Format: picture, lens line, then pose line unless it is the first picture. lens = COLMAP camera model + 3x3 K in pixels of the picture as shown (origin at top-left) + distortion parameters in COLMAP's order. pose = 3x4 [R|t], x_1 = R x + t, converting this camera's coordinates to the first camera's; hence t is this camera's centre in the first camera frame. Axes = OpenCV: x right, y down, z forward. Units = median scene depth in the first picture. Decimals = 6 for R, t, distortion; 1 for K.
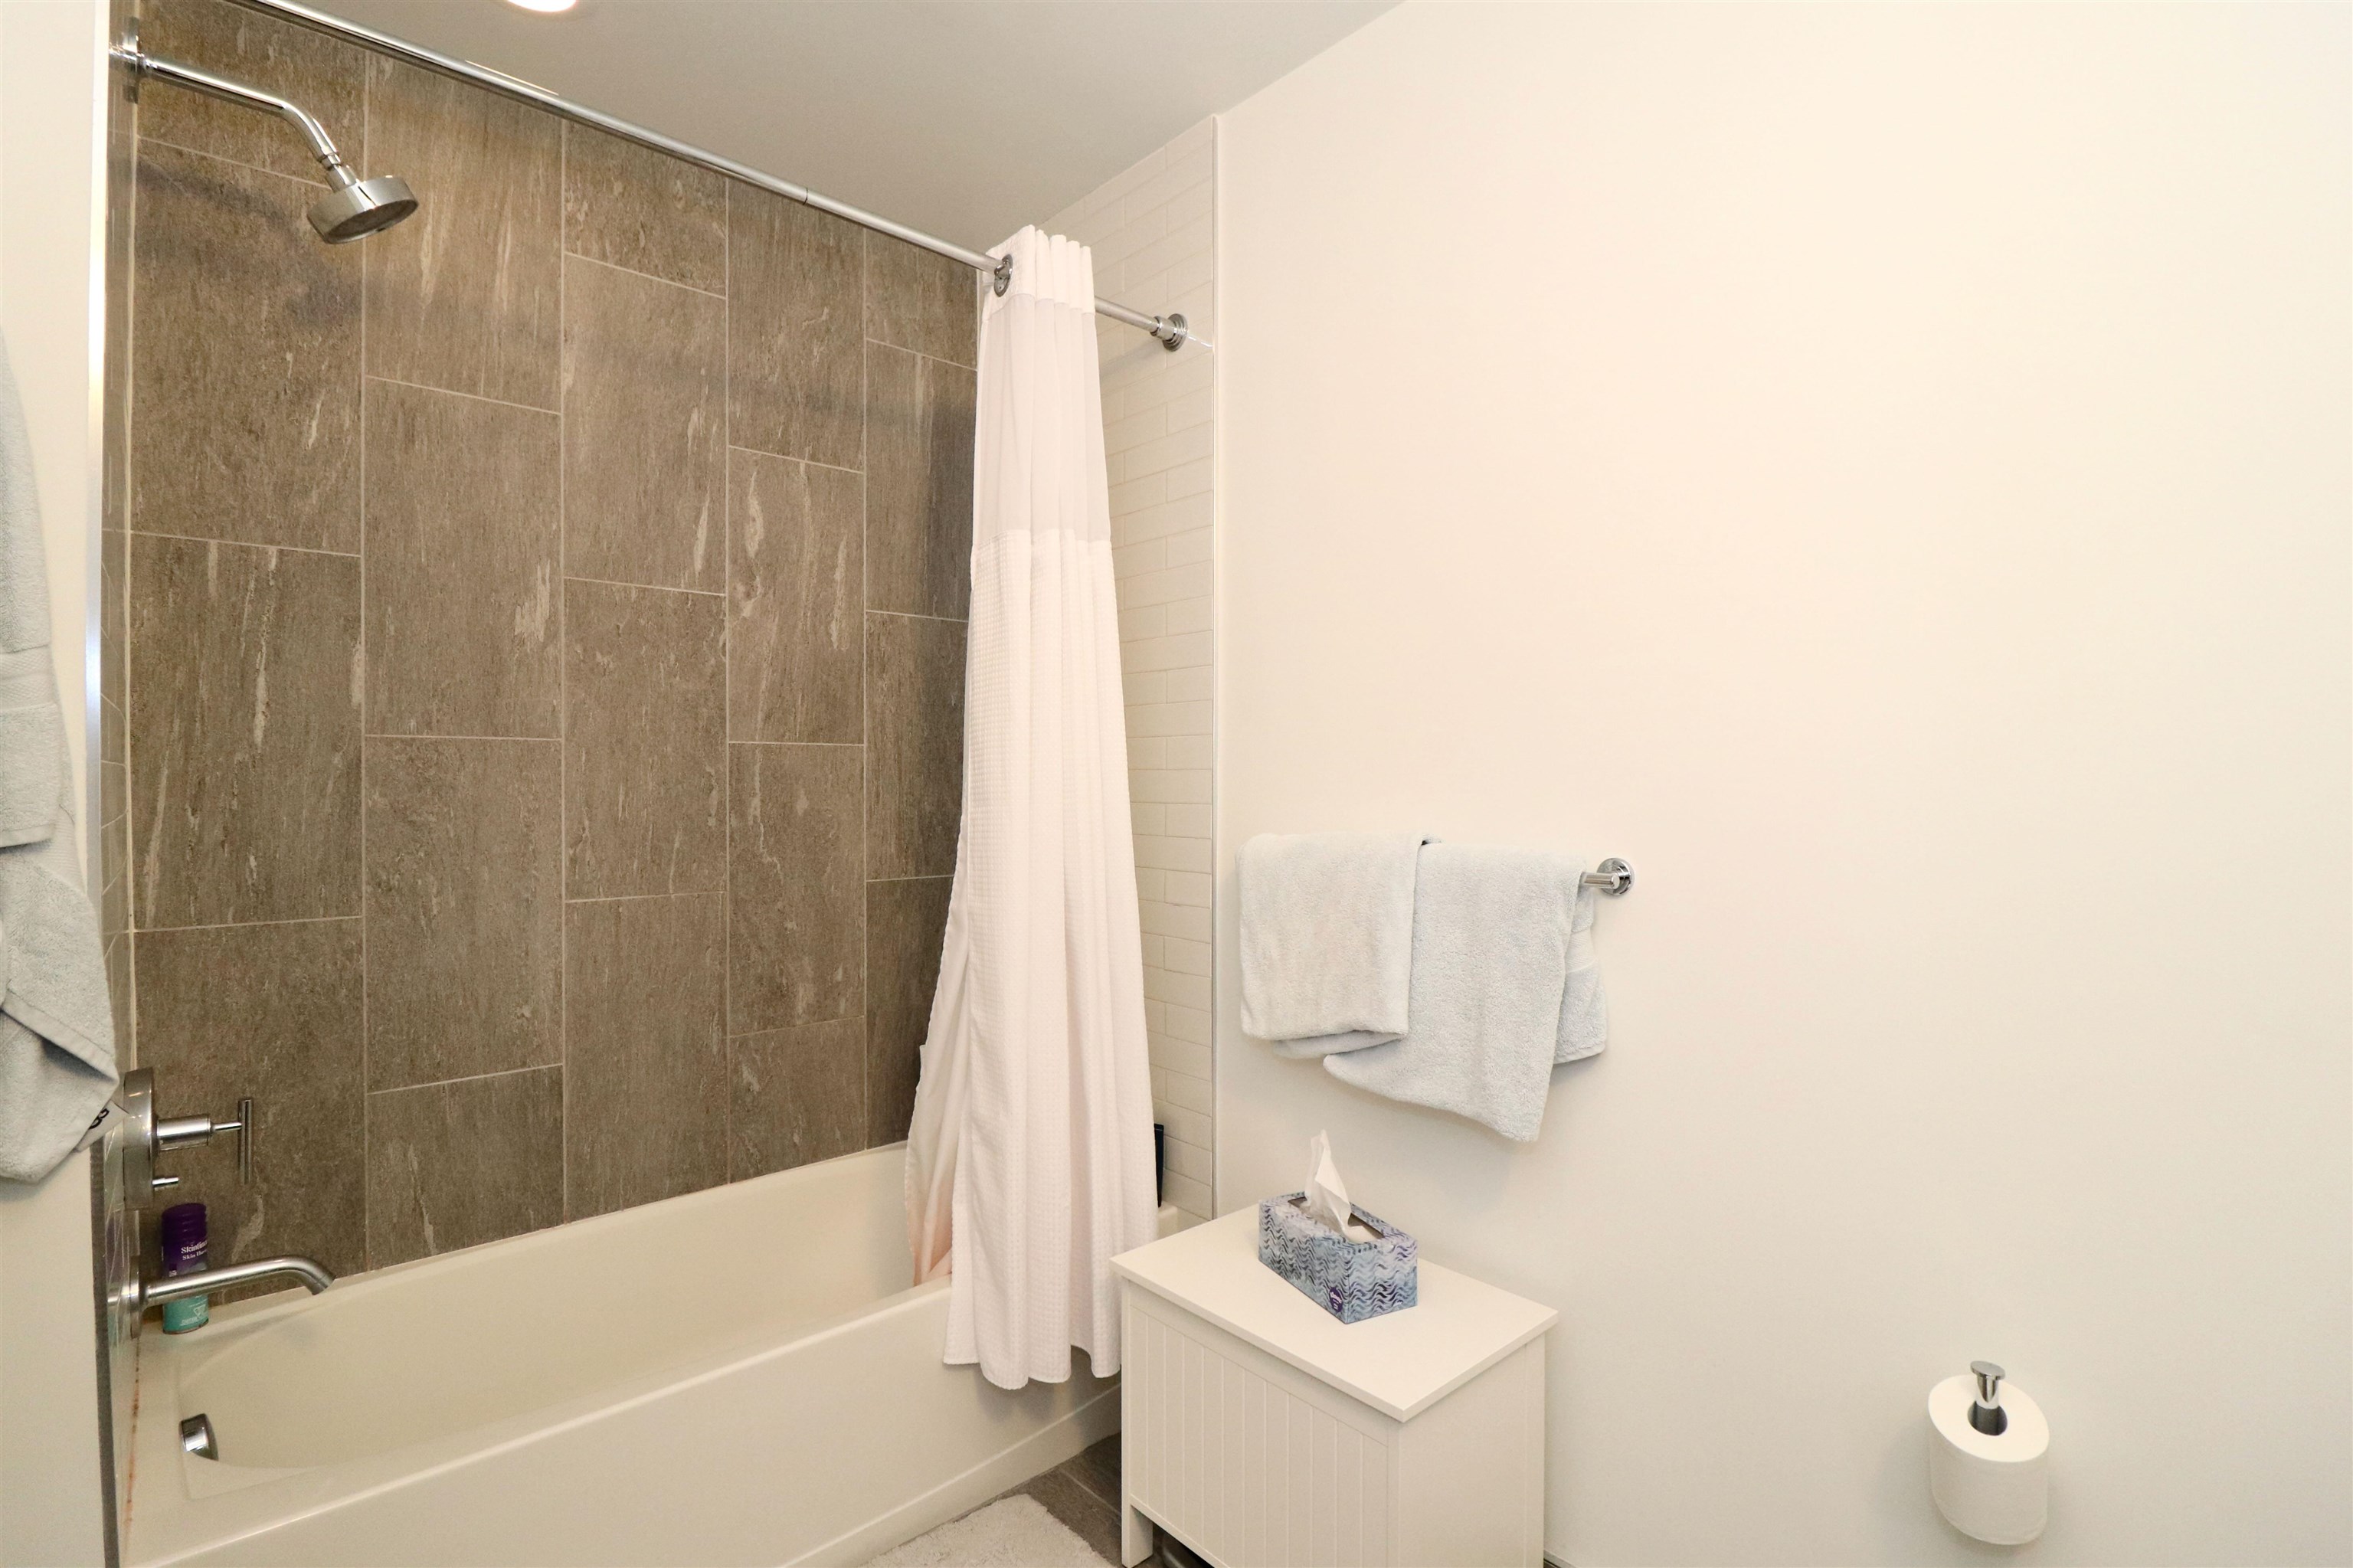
lens RADIAL K [[1099.5, 0, 1178.9], [0, 1099.5, 785.4], [0, 0, 1]] dist [-0.000463, -0.012910]
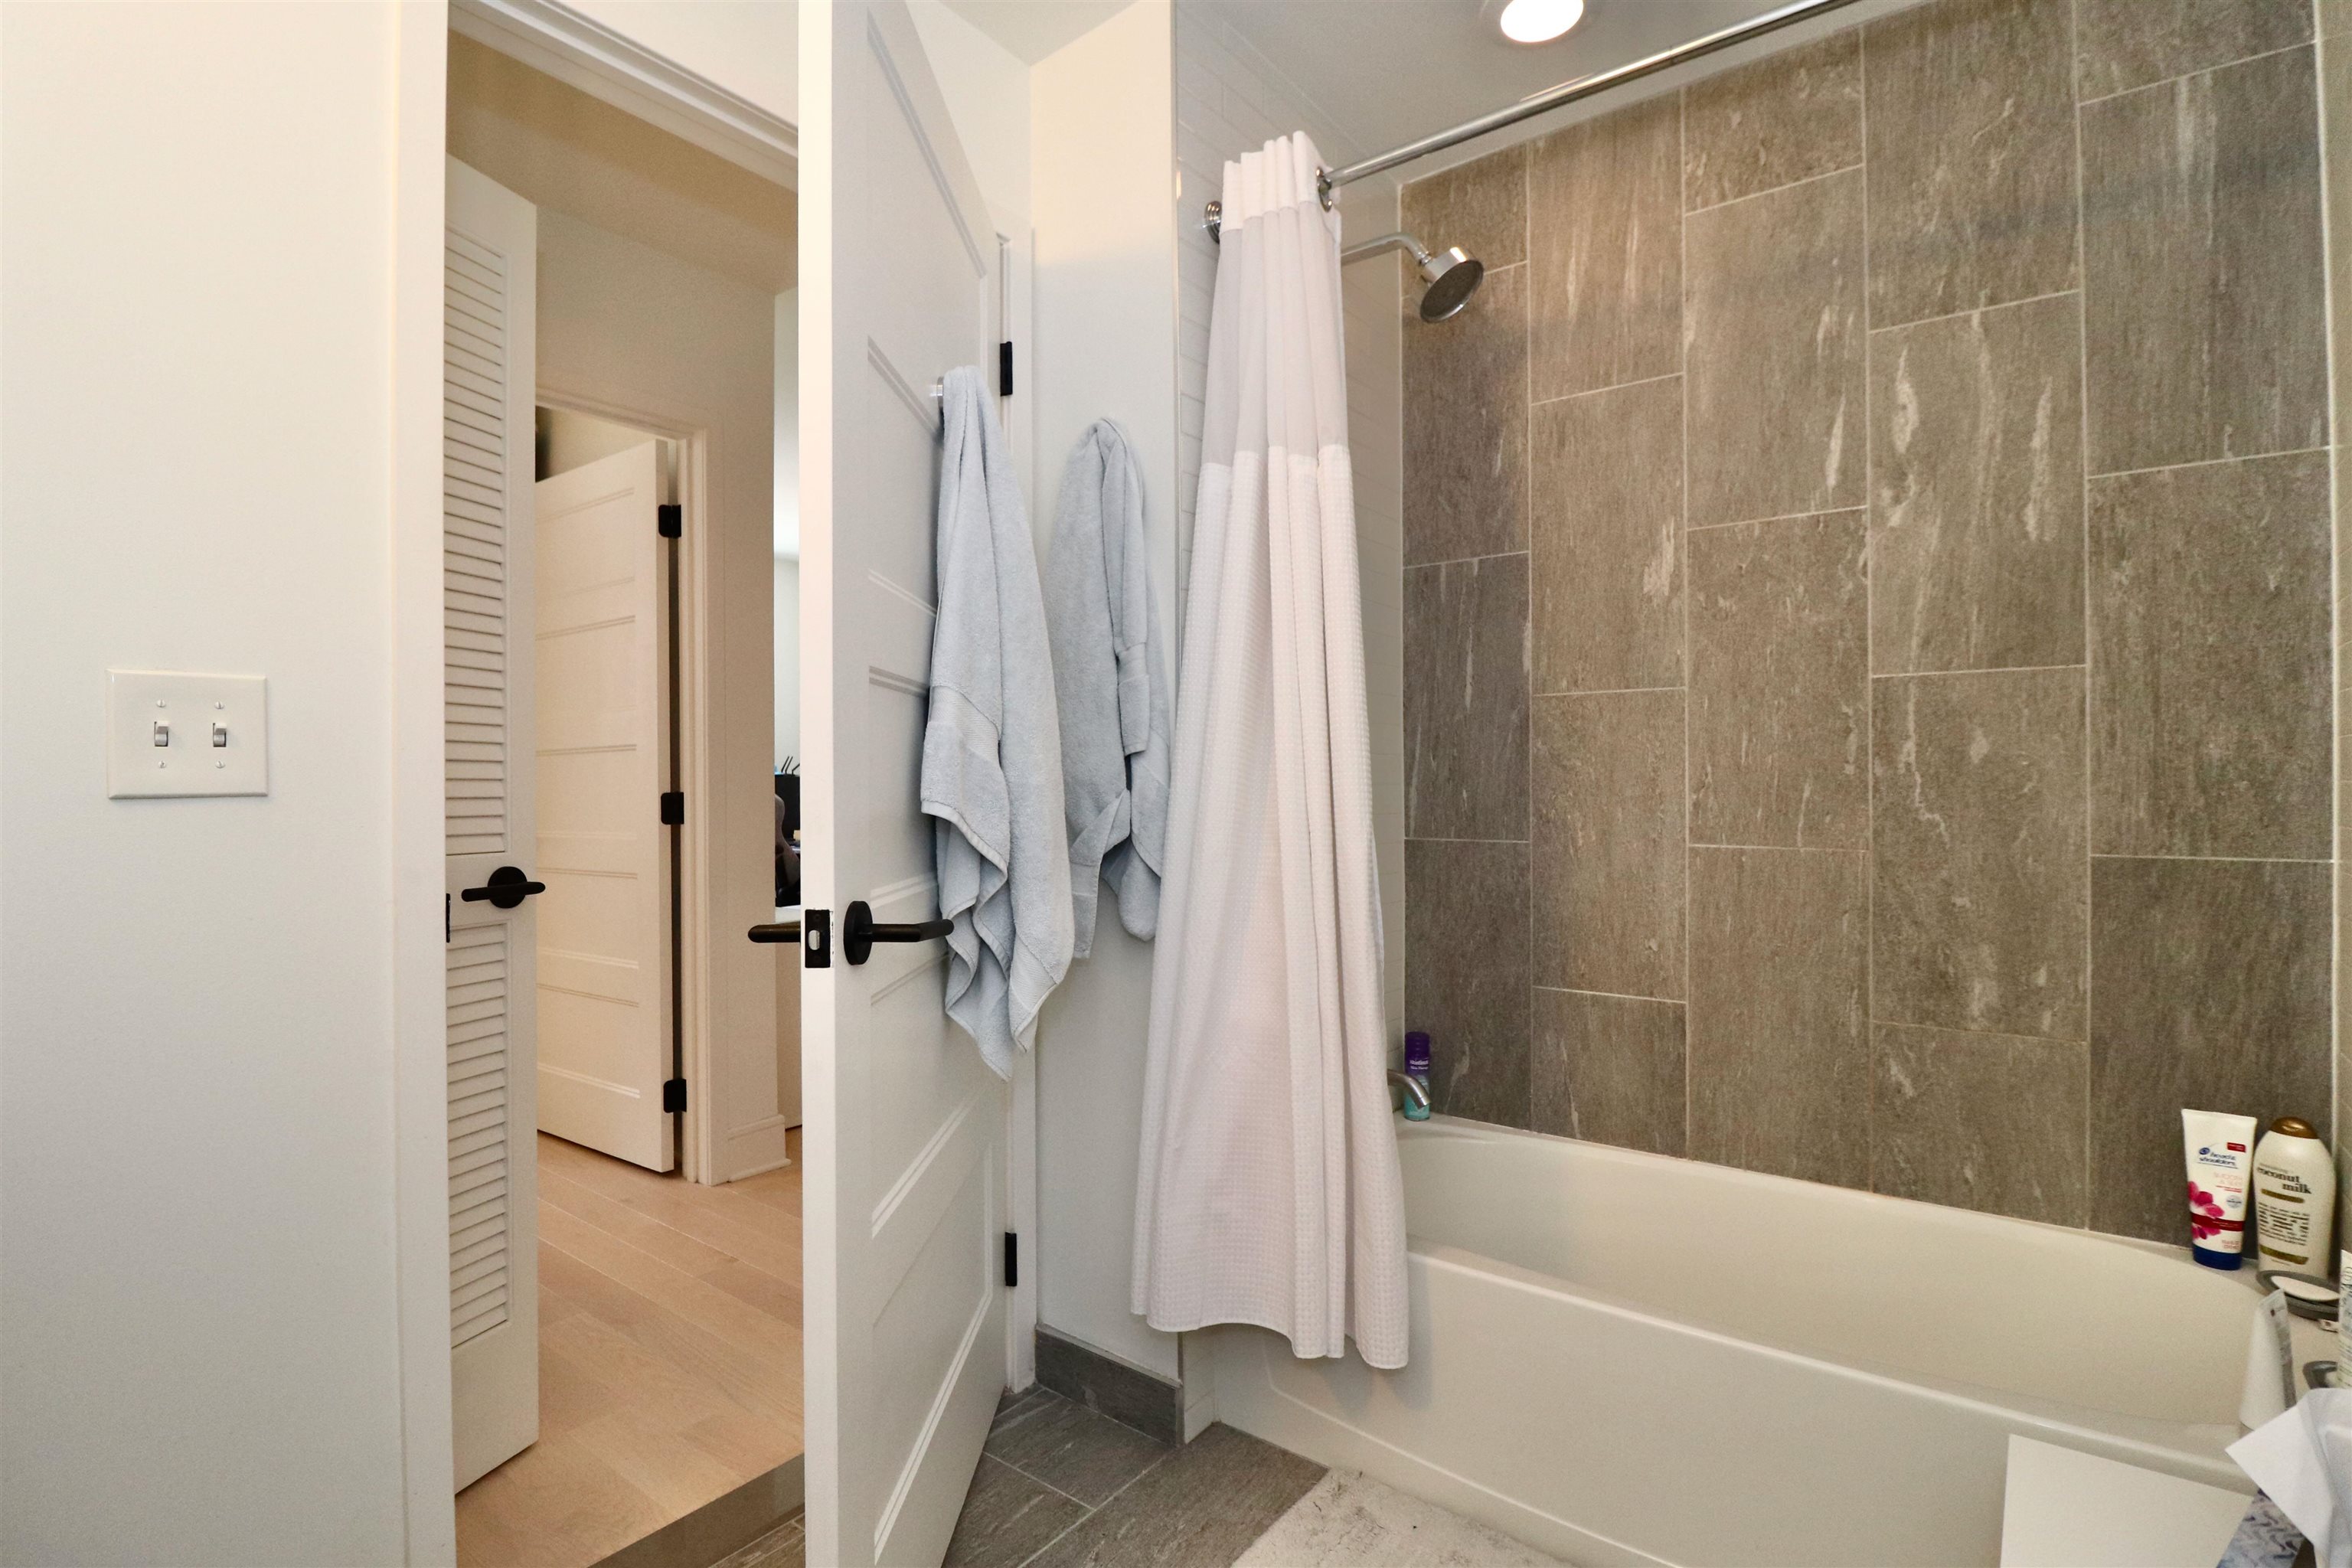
lens RADIAL K [[1099.0, 0, 1178.4], [0, 1099.0, 785.4], [0, 0, 1]] dist [-0.000463, -0.012910]
pose [[0.187933, -0.001926, -0.982180, 0.336901], [-0.003515, 0.999990, -0.002634, 0.050909], [0.982176, 0.003948, 0.187924, 0.316364]]
